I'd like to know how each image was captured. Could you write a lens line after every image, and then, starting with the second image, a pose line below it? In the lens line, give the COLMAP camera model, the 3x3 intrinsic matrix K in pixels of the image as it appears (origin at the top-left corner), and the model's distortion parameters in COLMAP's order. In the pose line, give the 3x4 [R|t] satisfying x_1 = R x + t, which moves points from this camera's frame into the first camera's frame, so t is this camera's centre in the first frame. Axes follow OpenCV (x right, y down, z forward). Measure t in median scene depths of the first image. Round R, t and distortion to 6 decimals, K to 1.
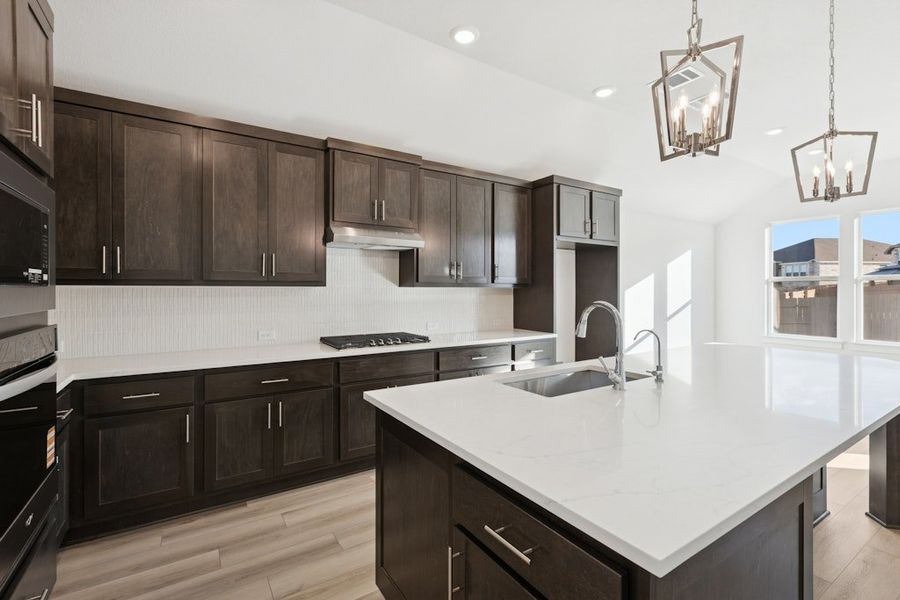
lens RADIAL K [[402.8, 0, 448.4], [0, 402.8, 289.8], [0, 0, 1]] dist [0.002674, 0.000238]
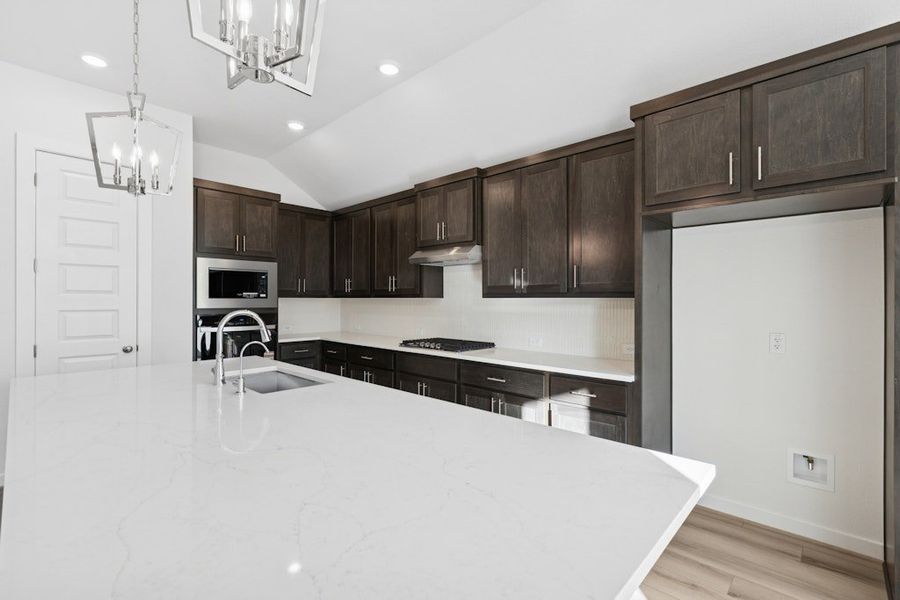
lens RADIAL K [[403.5, 0, 447.5], [0, 403.5, 297.0], [0, 0, 1]] dist [0.008553, 0.000268]
pose [[0.245950, -0.005827, -0.969265, 0.976333], [-0.003484, 0.999970, -0.006895, -0.002348], [0.969276, 0.005073, 0.245922, 0.756682]]
